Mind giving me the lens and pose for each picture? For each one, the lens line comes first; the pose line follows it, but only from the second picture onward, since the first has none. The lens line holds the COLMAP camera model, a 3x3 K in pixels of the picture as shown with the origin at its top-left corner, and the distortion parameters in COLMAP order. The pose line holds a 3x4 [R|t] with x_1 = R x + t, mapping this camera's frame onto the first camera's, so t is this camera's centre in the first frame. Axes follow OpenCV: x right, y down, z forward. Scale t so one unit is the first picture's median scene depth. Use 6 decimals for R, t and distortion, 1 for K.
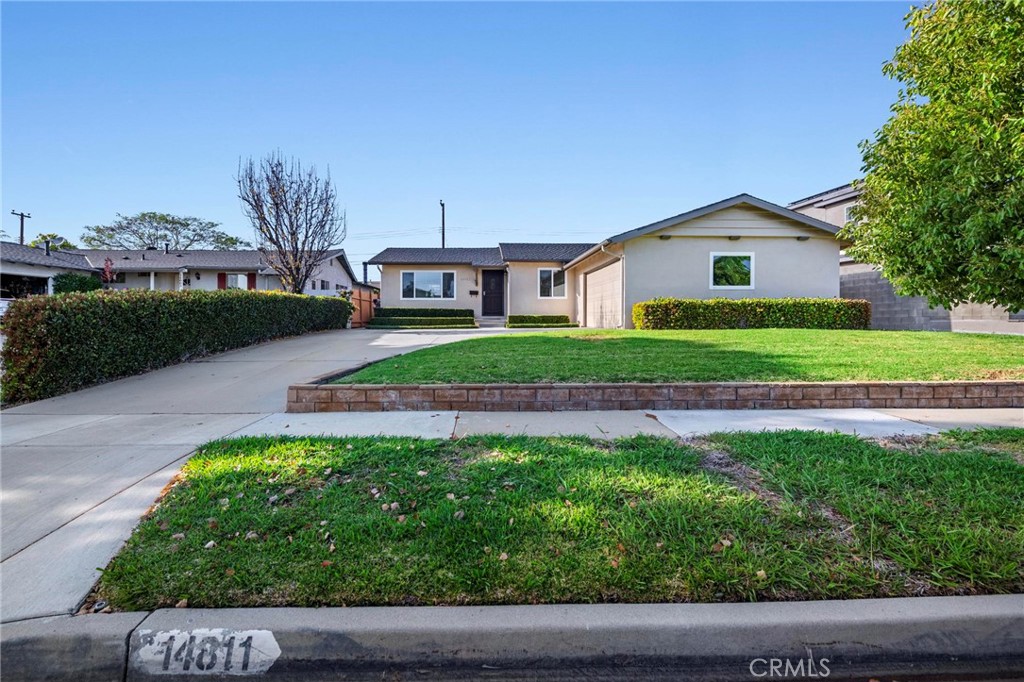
lens RADIAL K [[423.5, 0, 493.8], [0, 423.5, 319.0], [0, 0, 1]] dist [0.000698, -0.000054]
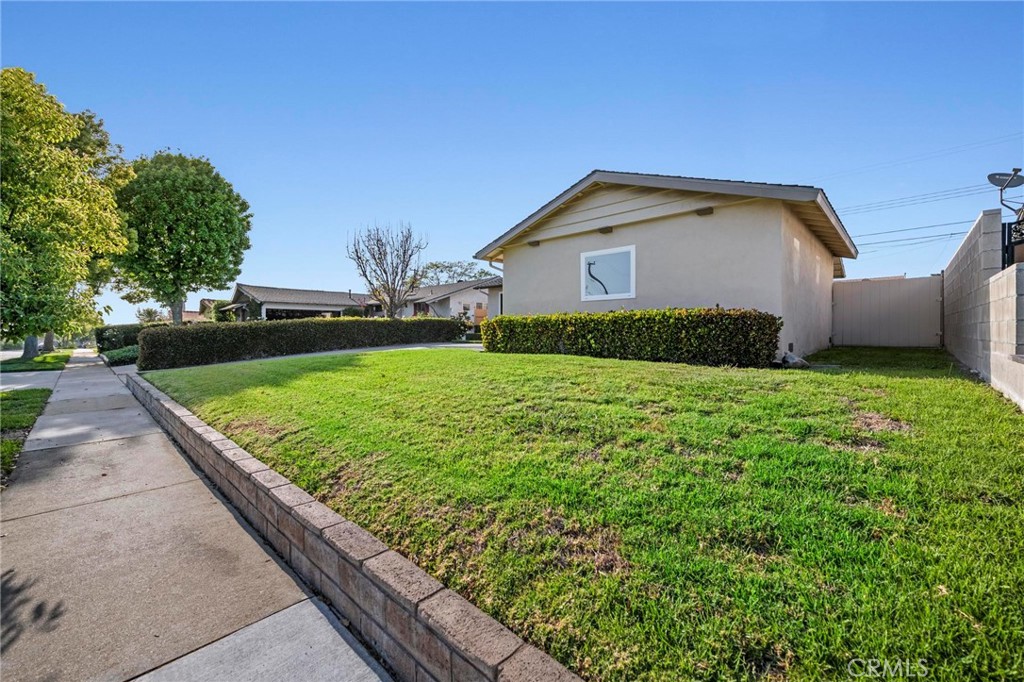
lens RADIAL K [[424.0, 0, 512.1], [0, 424.0, 328.9], [0, 0, 1]] dist [-0.000541, -0.000286]
pose [[0.699922, -0.007913, -0.714175, 0.652406], [0.005360, 0.999969, -0.005827, -0.011046], [0.714199, 0.000250, 0.699943, 0.245889]]
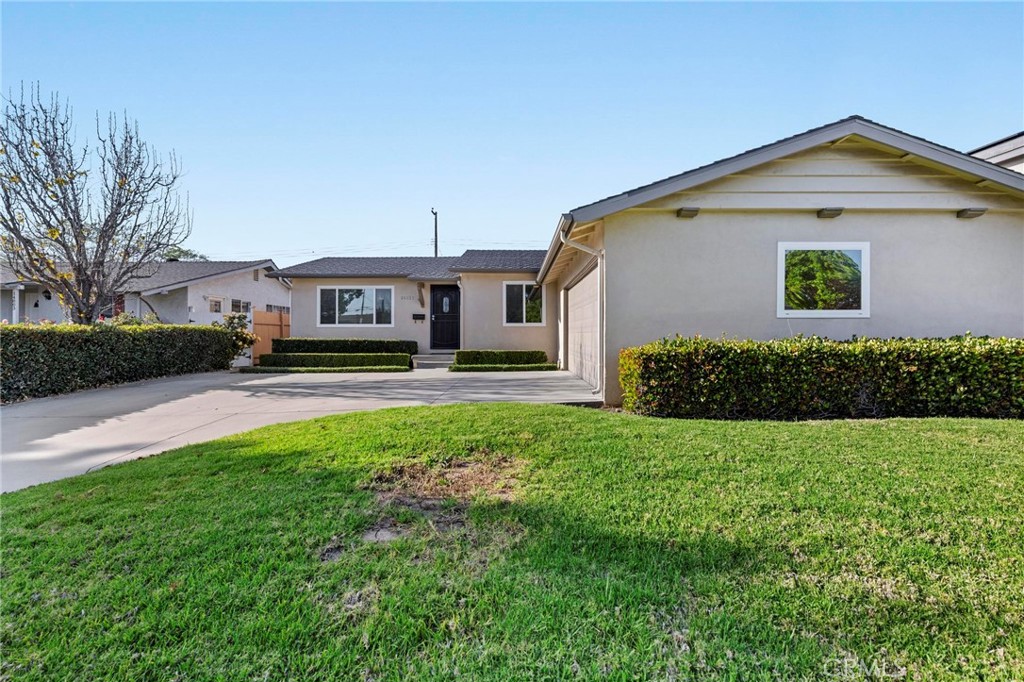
lens RADIAL K [[407.9, 0, 512.0], [0, 407.9, 331.9], [0, 0, 1]] dist [0.007167, -0.006060]
pose [[0.999561, -0.000377, -0.029620, 0.142632], [0.000108, 0.999959, -0.009081, -0.032939], [0.029622, 0.009074, 0.999520, 0.344663]]
